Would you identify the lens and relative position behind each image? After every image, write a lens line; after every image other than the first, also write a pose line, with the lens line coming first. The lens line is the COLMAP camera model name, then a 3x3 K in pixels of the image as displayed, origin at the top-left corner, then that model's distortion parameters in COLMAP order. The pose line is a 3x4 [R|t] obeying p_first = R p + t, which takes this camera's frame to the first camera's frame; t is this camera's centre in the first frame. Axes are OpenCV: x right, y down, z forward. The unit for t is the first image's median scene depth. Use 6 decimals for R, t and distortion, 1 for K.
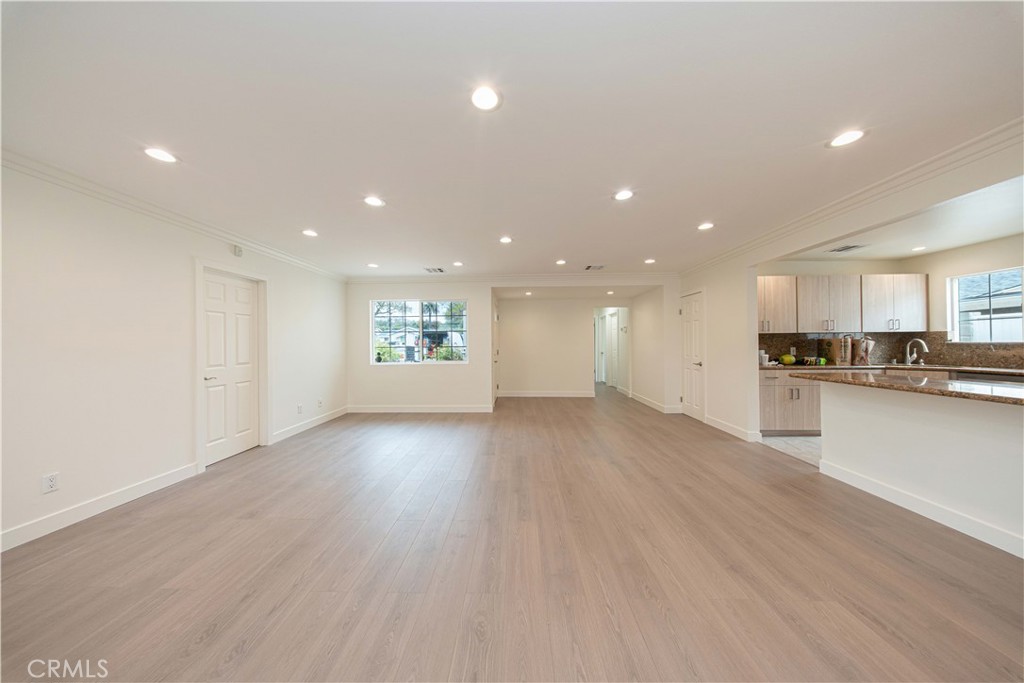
lens RADIAL K [[303.7, 0, 510.6], [0, 303.7, 338.0], [0, 0, 1]] dist [0.001094, -0.000032]
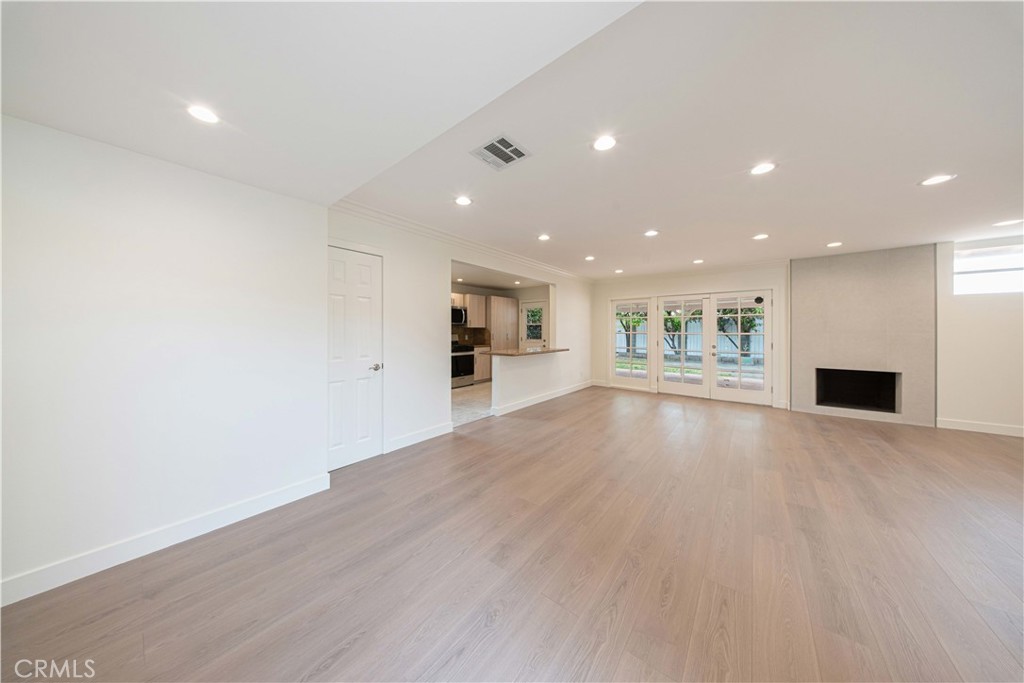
lens RADIAL K [[302.1, 0, 507.1], [0, 302.1, 329.8], [0, 0, 1]] dist [-0.006690, -0.000060]
pose [[-0.791438, 0.009990, 0.611168, 0.020697], [-0.005998, 0.999691, -0.024107, 0.024756], [-0.611221, -0.022745, -0.791133, 1.545669]]
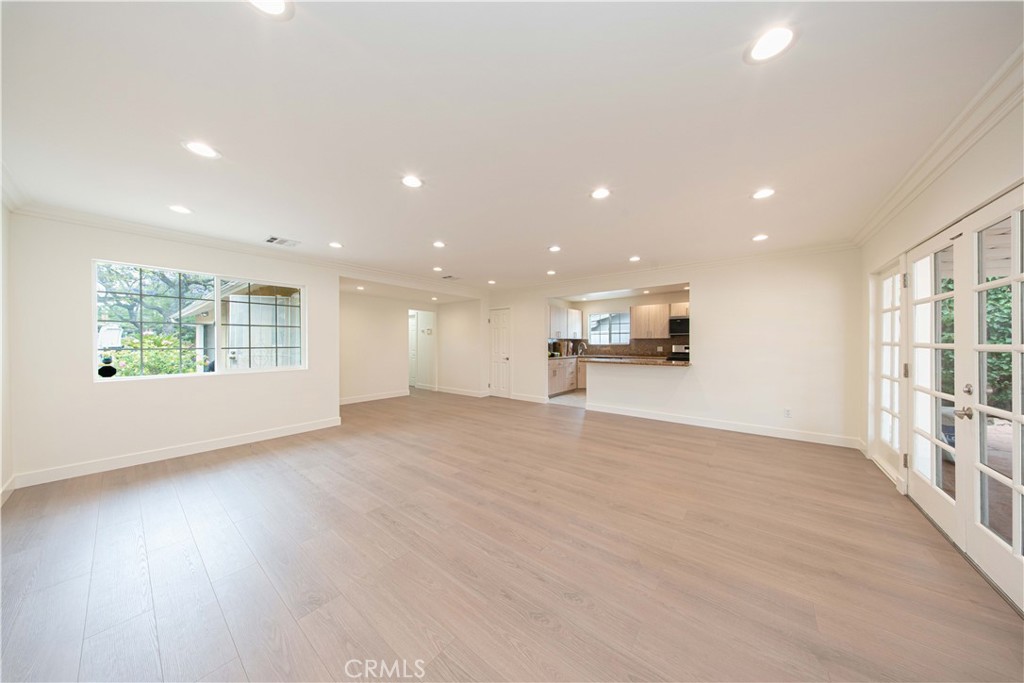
lens RADIAL K [[306.6, 0, 512.0], [0, 306.6, 341.5], [0, 0, 1]] dist [-0.000275, -0.000022]
pose [[0.592499, 0.012380, 0.805476, -0.608854], [-0.017605, 0.999842, -0.002417, 0.010087], [-0.805379, -0.012748, 0.592623, 0.148618]]
